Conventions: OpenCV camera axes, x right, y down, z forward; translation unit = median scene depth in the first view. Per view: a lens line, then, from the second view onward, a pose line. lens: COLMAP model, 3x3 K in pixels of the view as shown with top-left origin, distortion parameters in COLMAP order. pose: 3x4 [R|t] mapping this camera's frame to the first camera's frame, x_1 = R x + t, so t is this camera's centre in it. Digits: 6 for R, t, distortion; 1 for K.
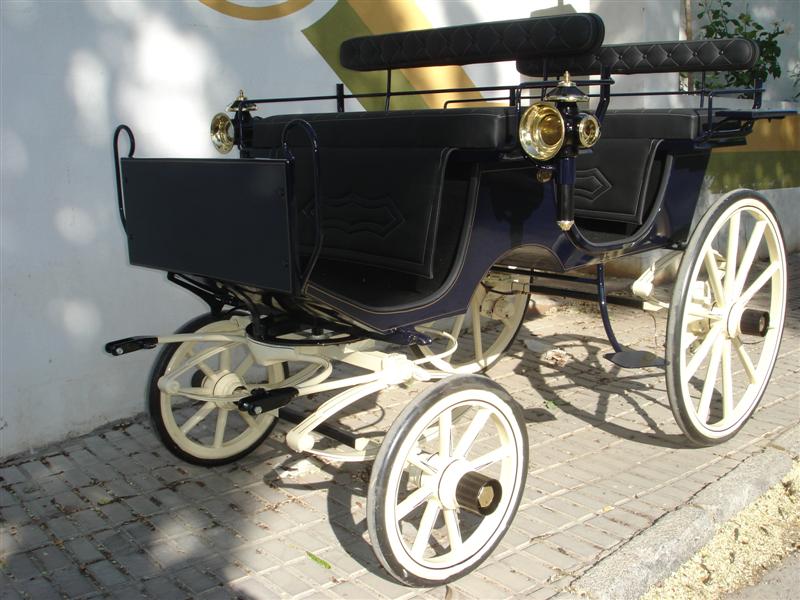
lens RADIAL K [[883.4, 0, 399.5], [0, 883.4, 299.1], [0, 0, 1]] dist [-0.008089, 0.000000]
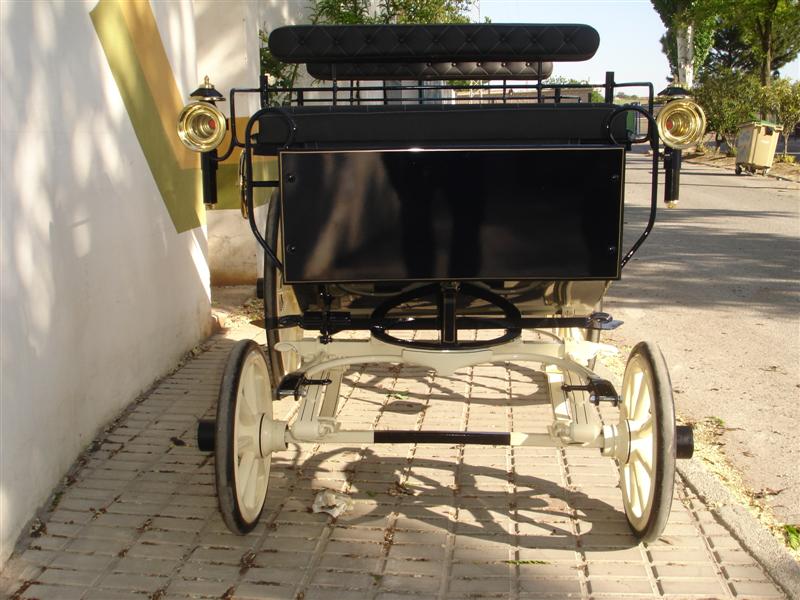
lens RADIAL K [[883.4, 0, 399.3], [0, 883.4, 300.0], [0, 0, 1]] dist [-0.008089, 0.000000]
pose [[0.715145, -0.116911, 0.689130, -0.556460], [0.131443, 0.990817, 0.031688, -0.026655], [-0.686506, 0.067920, 0.723945, 0.251260]]
